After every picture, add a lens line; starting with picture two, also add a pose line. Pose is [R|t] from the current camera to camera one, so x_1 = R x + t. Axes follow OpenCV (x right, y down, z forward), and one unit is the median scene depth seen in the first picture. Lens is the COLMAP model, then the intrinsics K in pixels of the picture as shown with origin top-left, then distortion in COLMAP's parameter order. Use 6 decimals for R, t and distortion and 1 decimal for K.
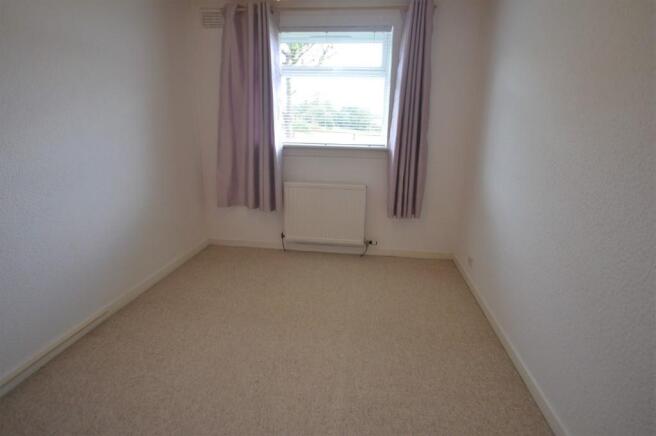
lens RADIAL K [[333.8, 0, 328.3], [0, 333.8, 215.2], [0, 0, 1]] dist [-0.004969, -0.000026]
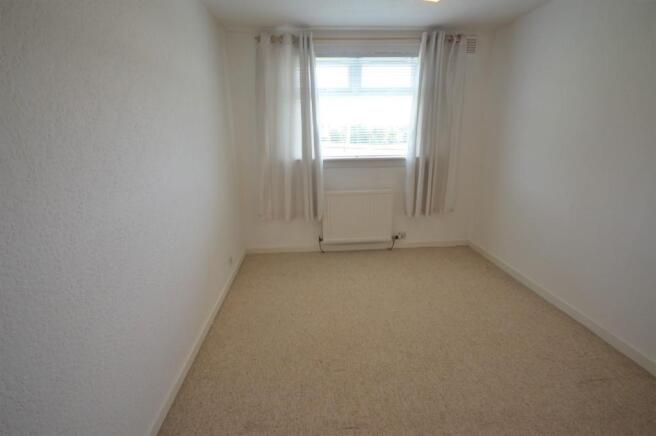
lens RADIAL K [[289.3, 0, 326.9], [0, 289.3, 219.9], [0, 0, 1]] dist [0.002694, -0.000178]
pose [[0.984036, -0.087683, 0.154868, -0.268372], [0.086420, 0.996148, 0.014884, -0.016817], [-0.155577, -0.001262, 0.987823, 0.030022]]
